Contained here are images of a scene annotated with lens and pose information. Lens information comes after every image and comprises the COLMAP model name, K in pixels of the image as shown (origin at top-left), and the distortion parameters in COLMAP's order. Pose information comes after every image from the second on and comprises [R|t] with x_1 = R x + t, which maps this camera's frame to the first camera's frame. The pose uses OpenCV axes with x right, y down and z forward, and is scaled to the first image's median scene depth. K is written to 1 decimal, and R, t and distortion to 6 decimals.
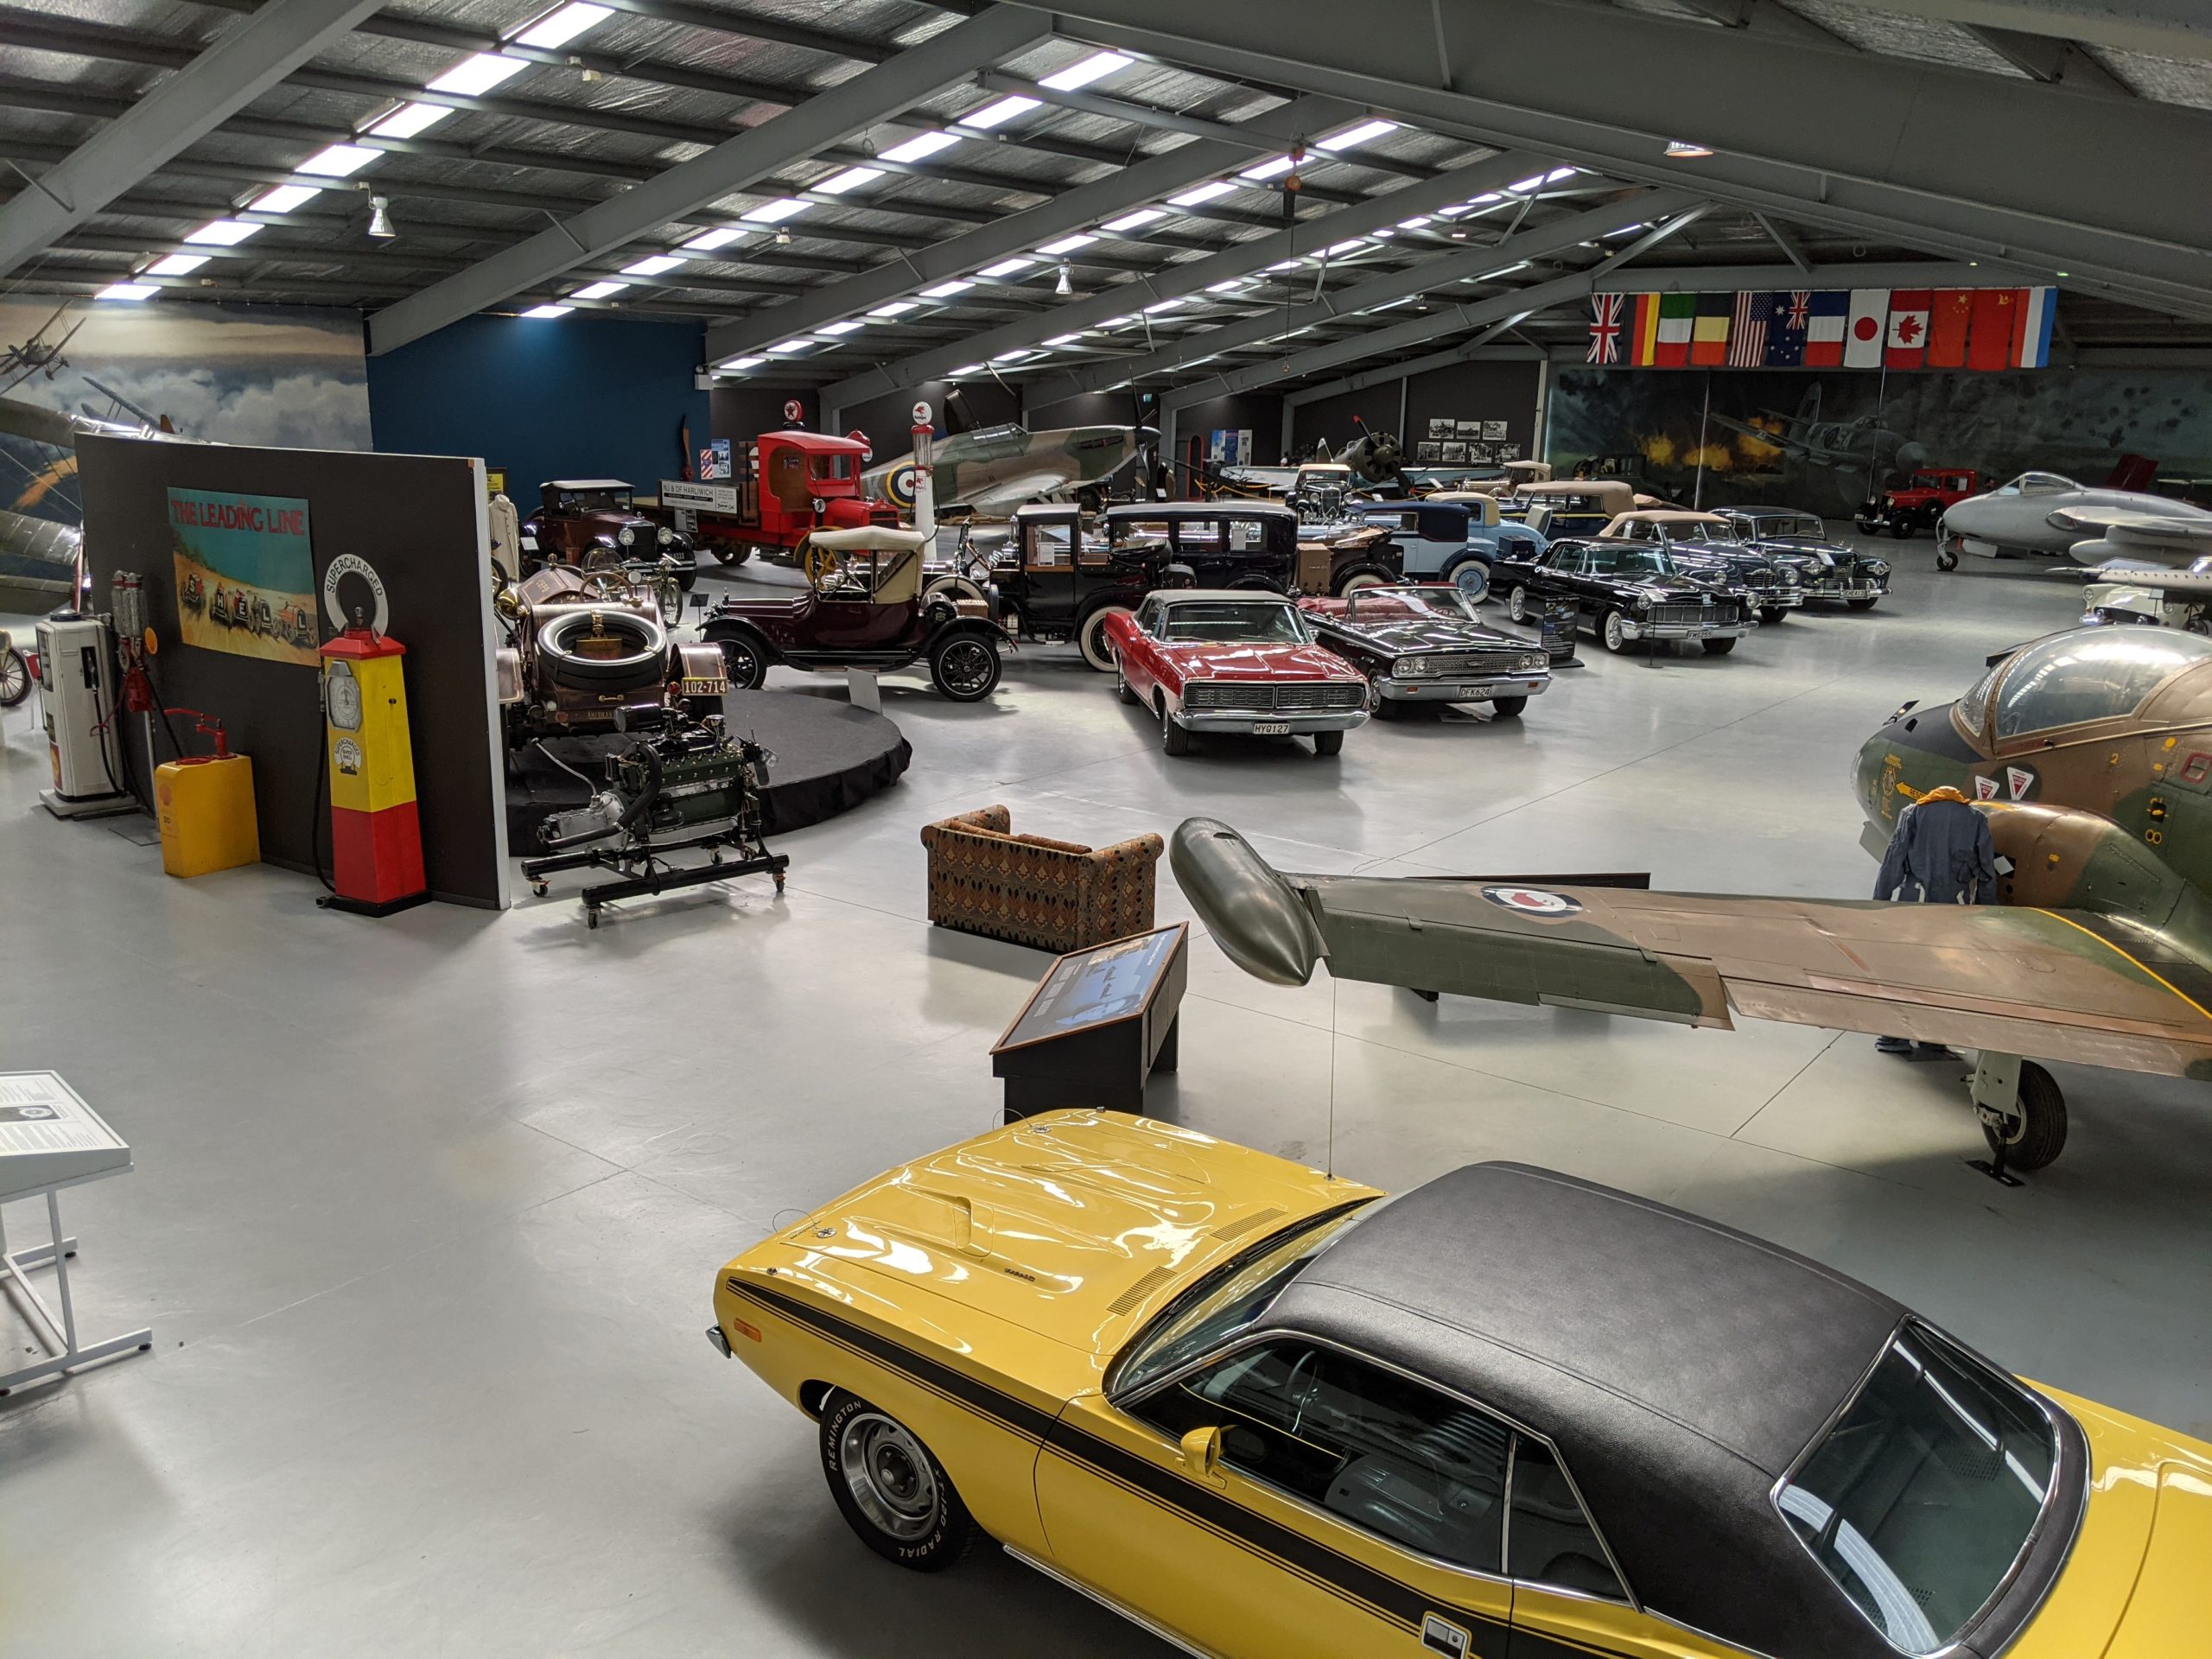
lens RADIAL K [[1788.4, 0, 1117.5], [0, 1788.4, 825.0], [0, 0, 1]] dist [0.069129, -0.135594]
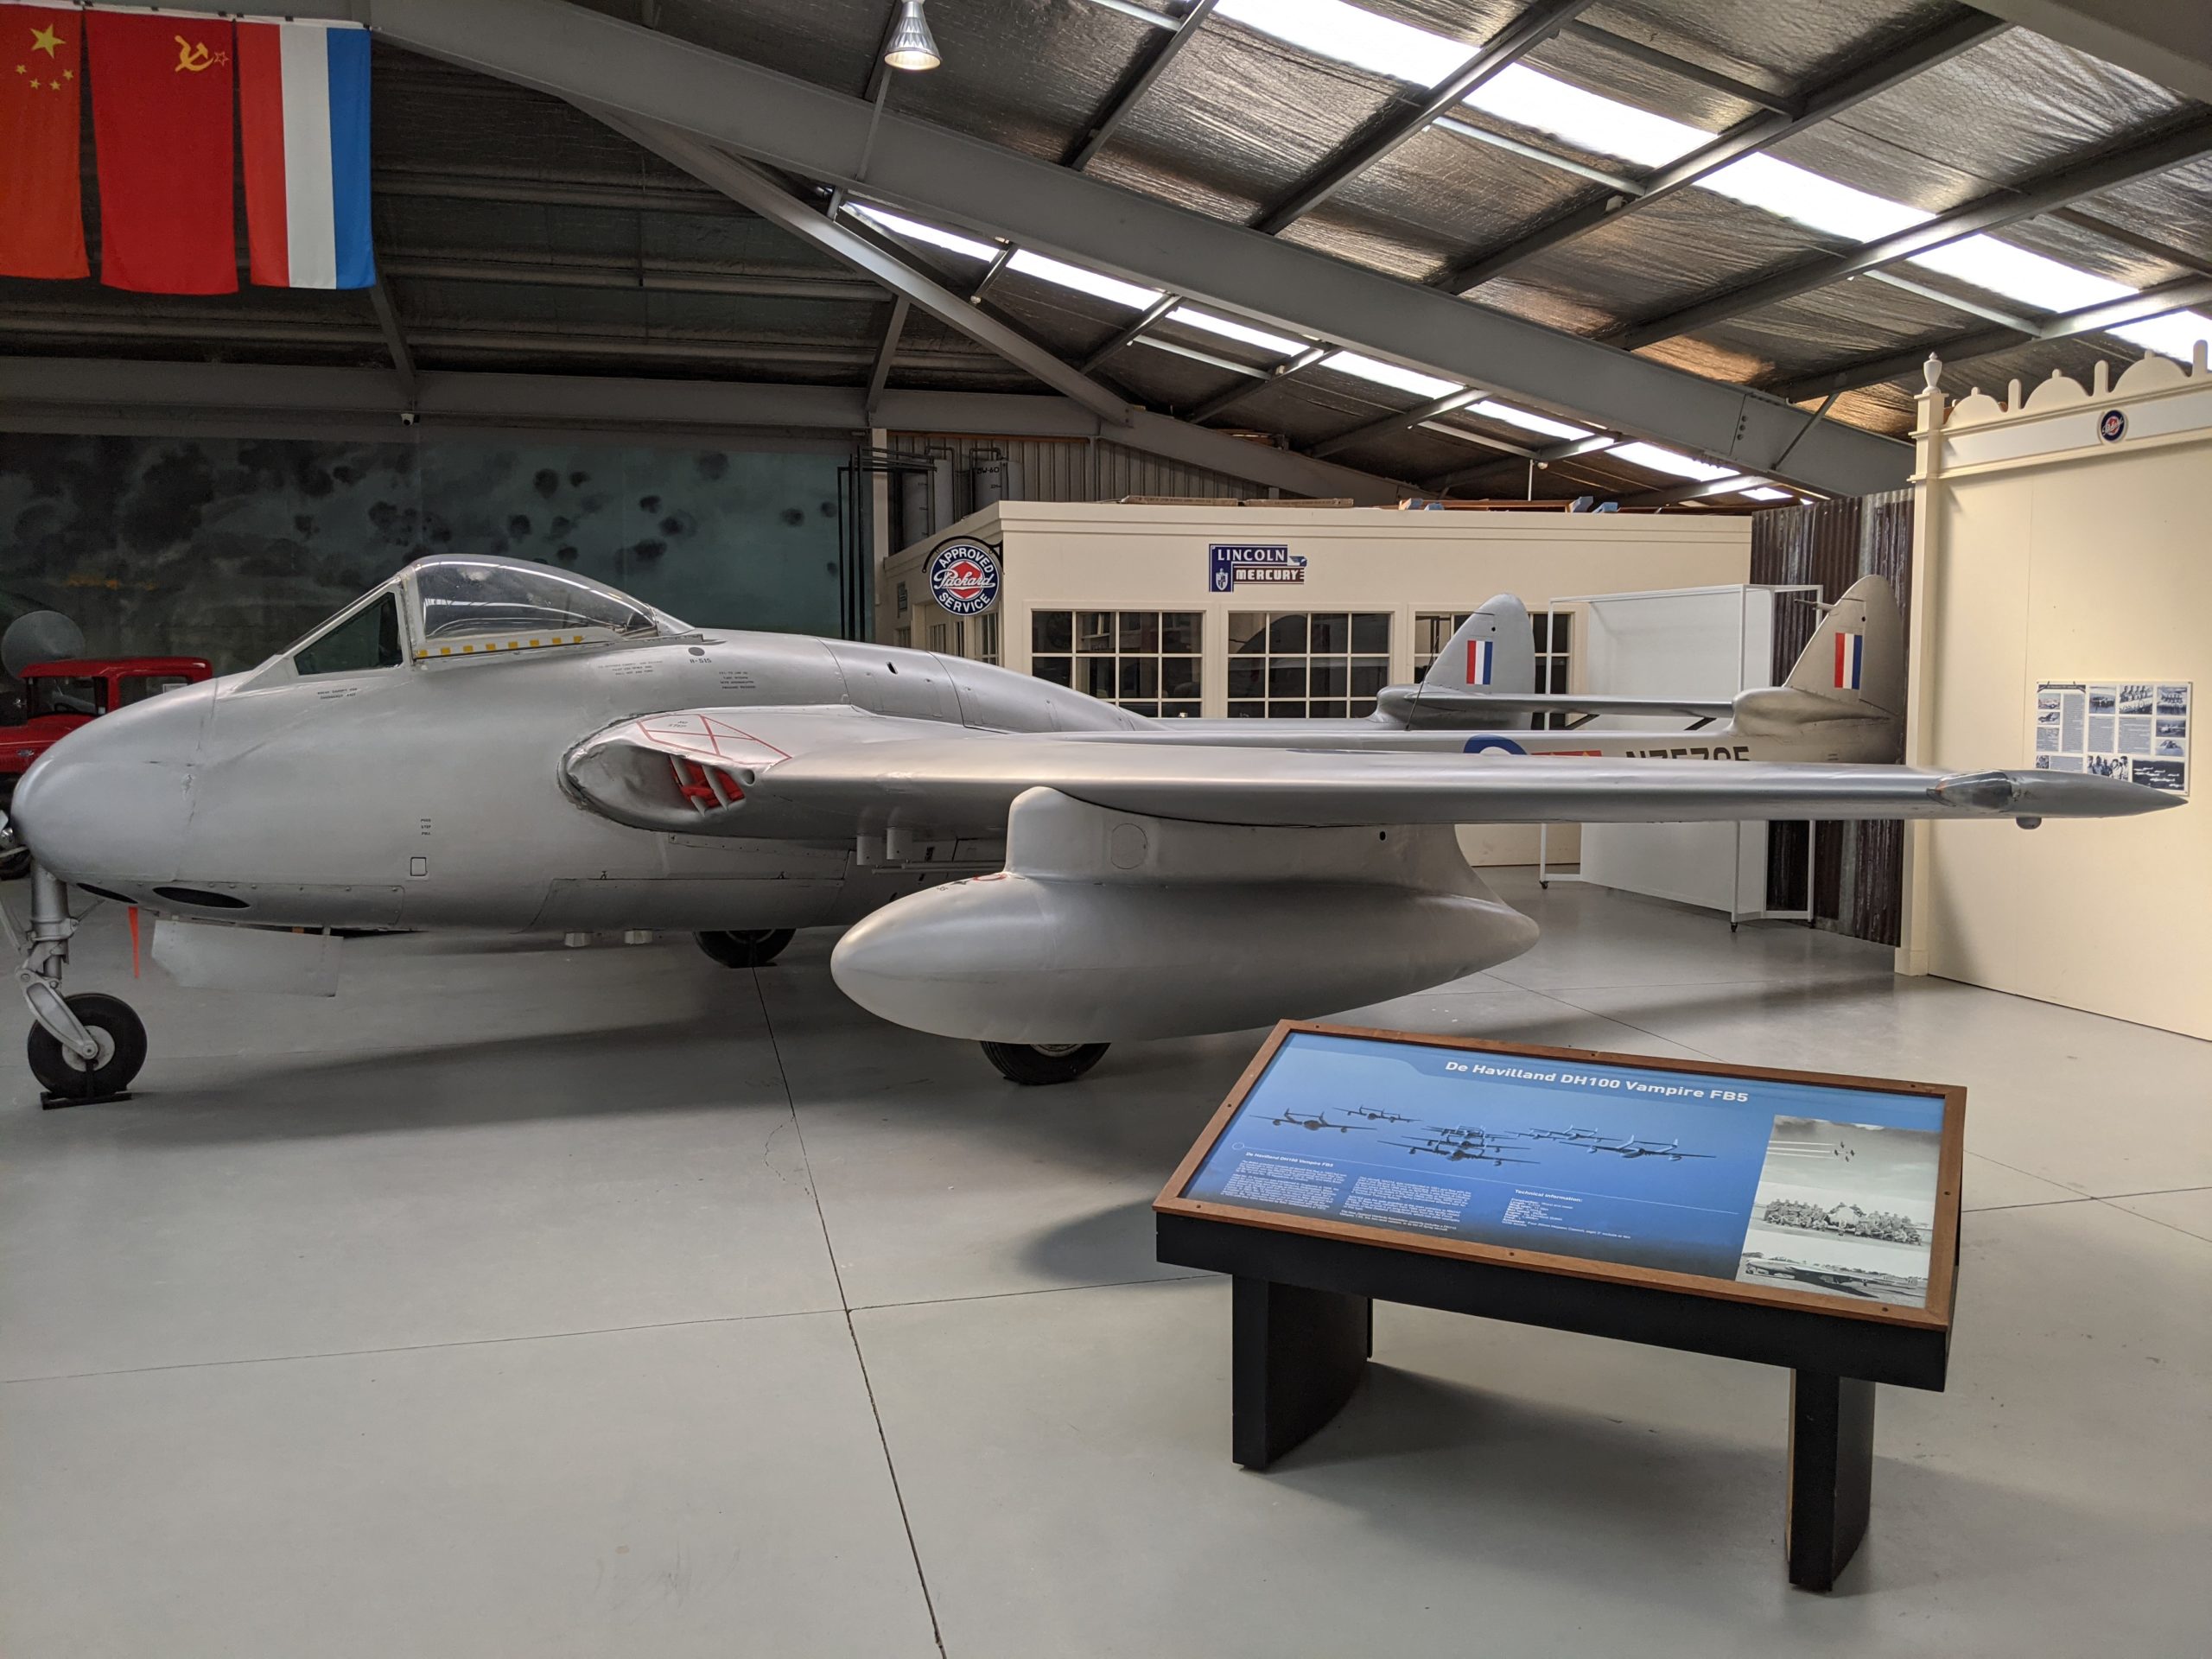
lens RADIAL K [[1788.4, 0, 1117.5], [0, 1788.4, 825.0], [0, 0, 1]] dist [0.069129, -0.135594]
pose [[0.633031, -0.087371, 0.769180, 0.332112], [0.197996, 0.978835, -0.051764, -0.118212], [-0.748378, 0.185063, 0.636932, 0.685267]]
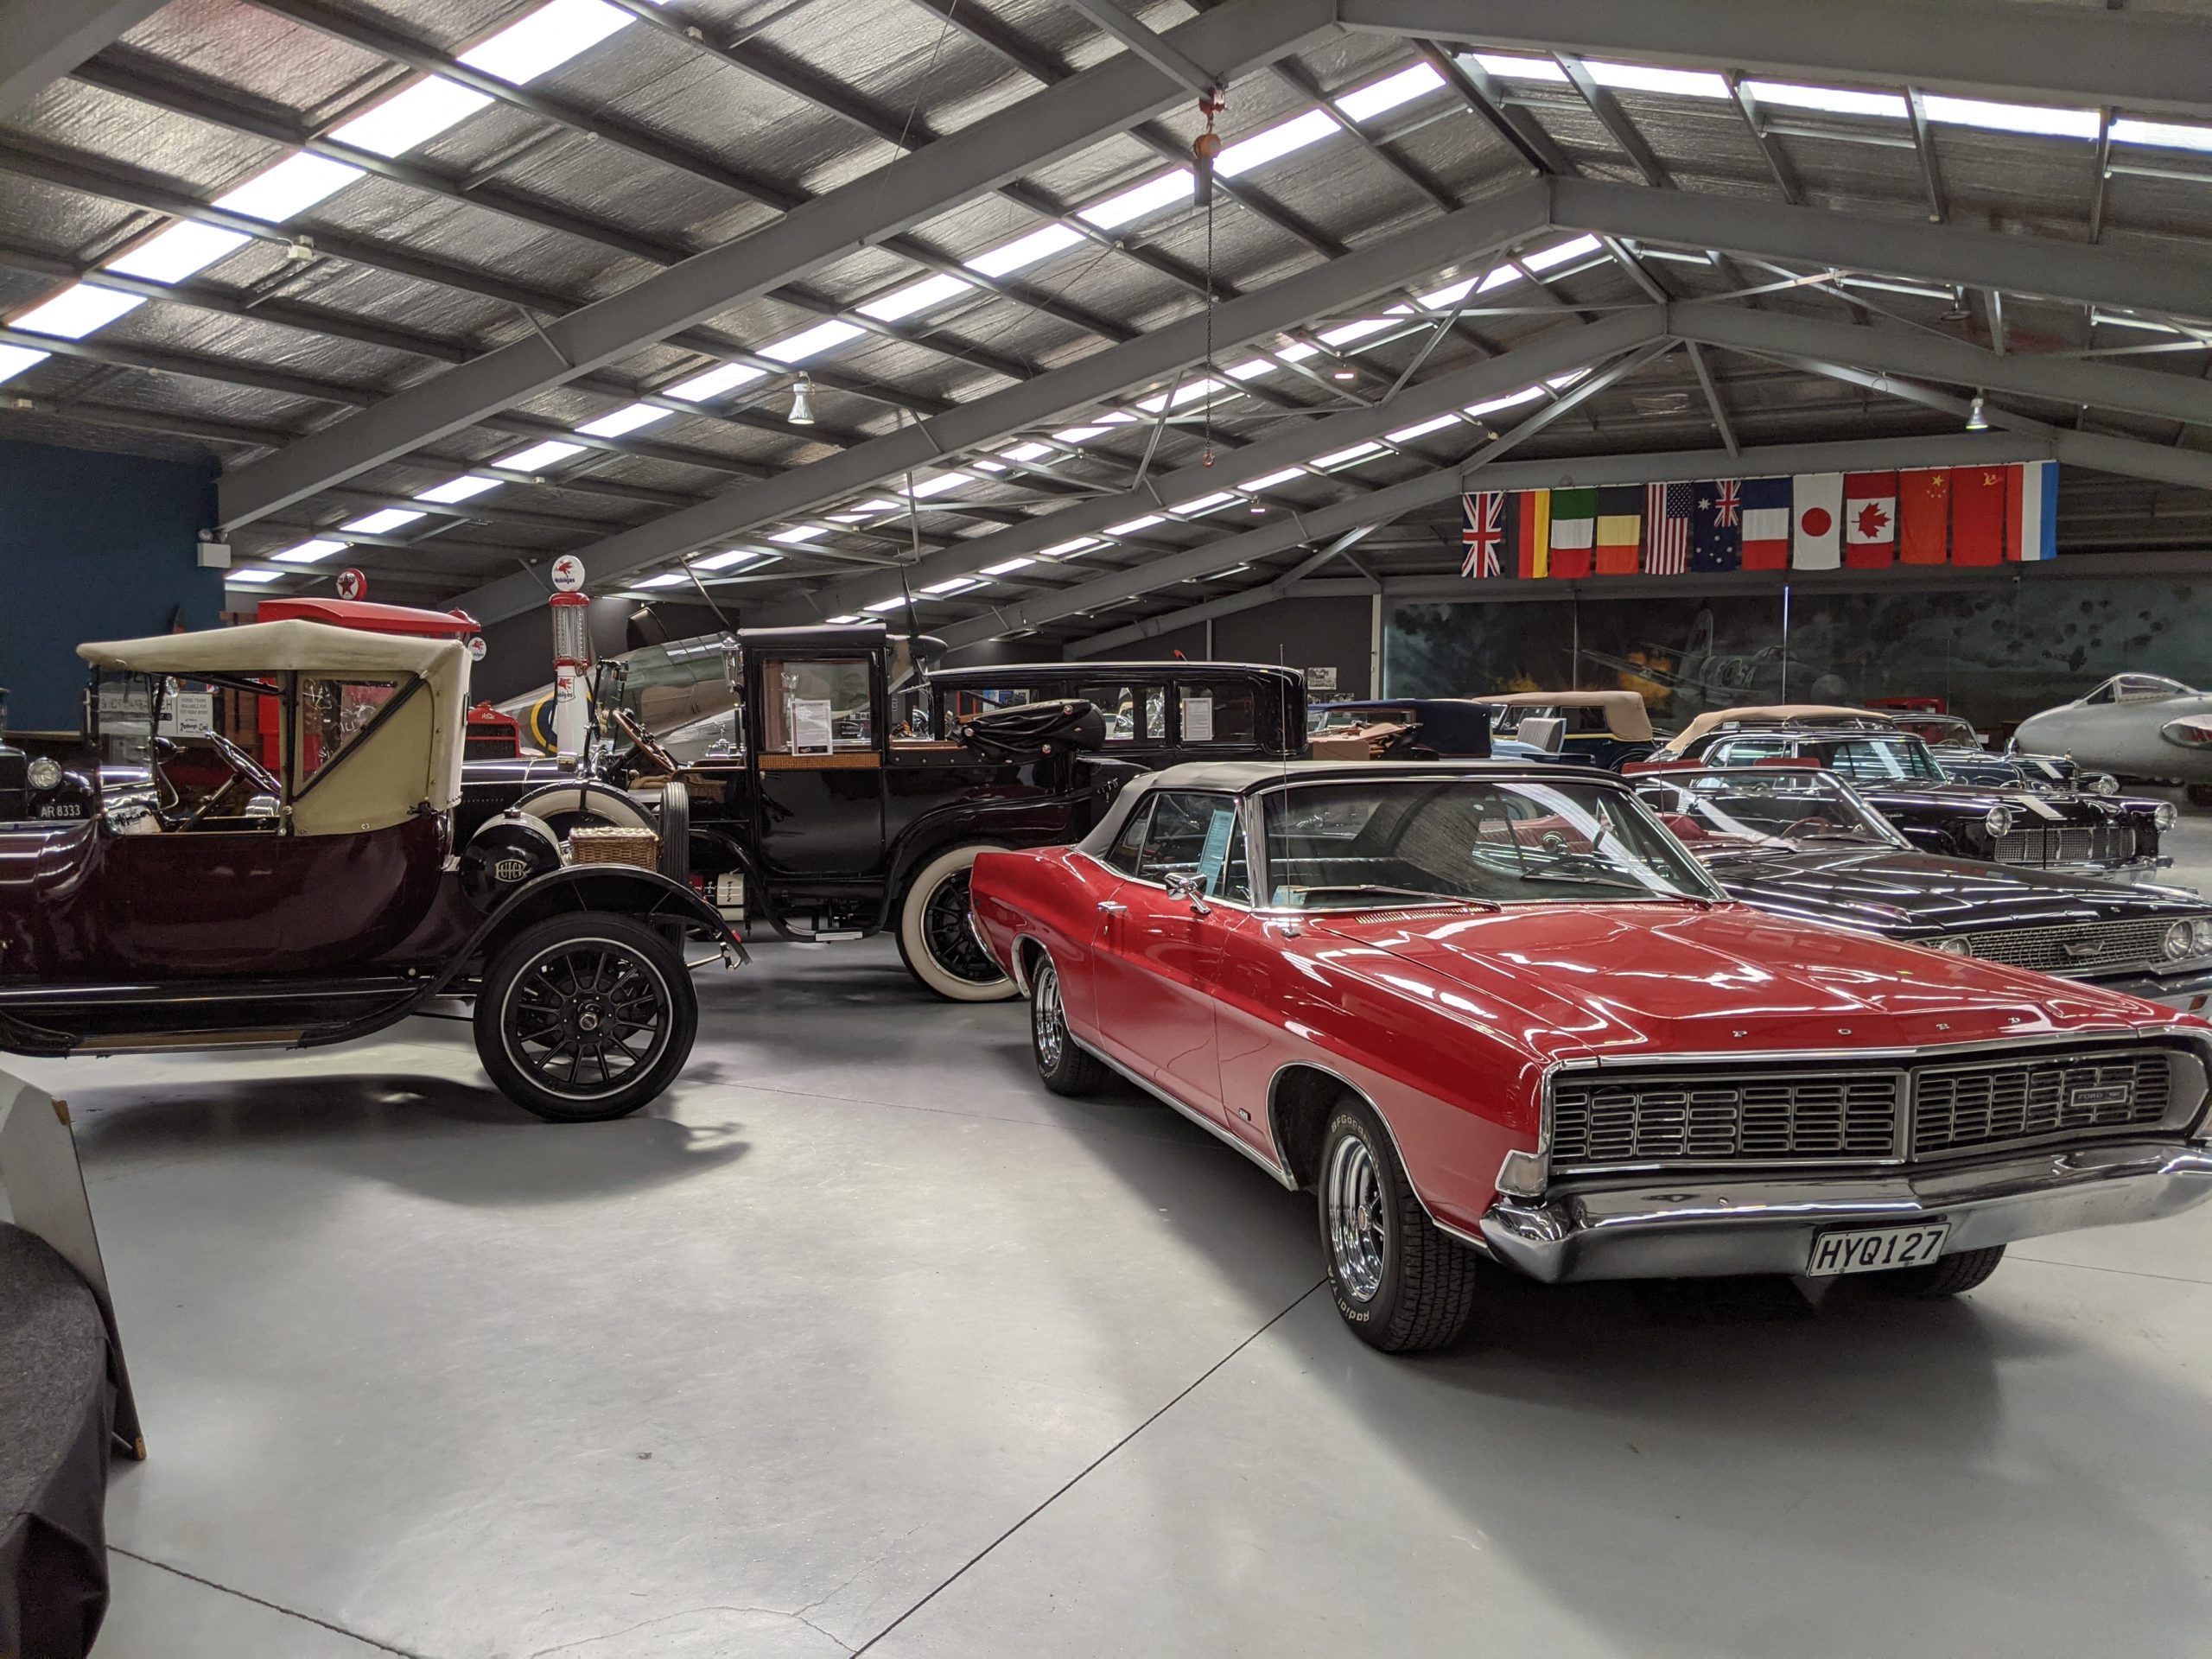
lens RADIAL K [[1788.4, 0, 1117.5], [0, 1788.4, 825.0], [0, 0, 1]] dist [0.069129, -0.135594]
pose [[0.987557, -0.028227, 0.154709, -0.016751], [0.054121, 0.984671, -0.165814, -0.027460], [-0.147657, 0.172124, 0.973946, 0.288141]]
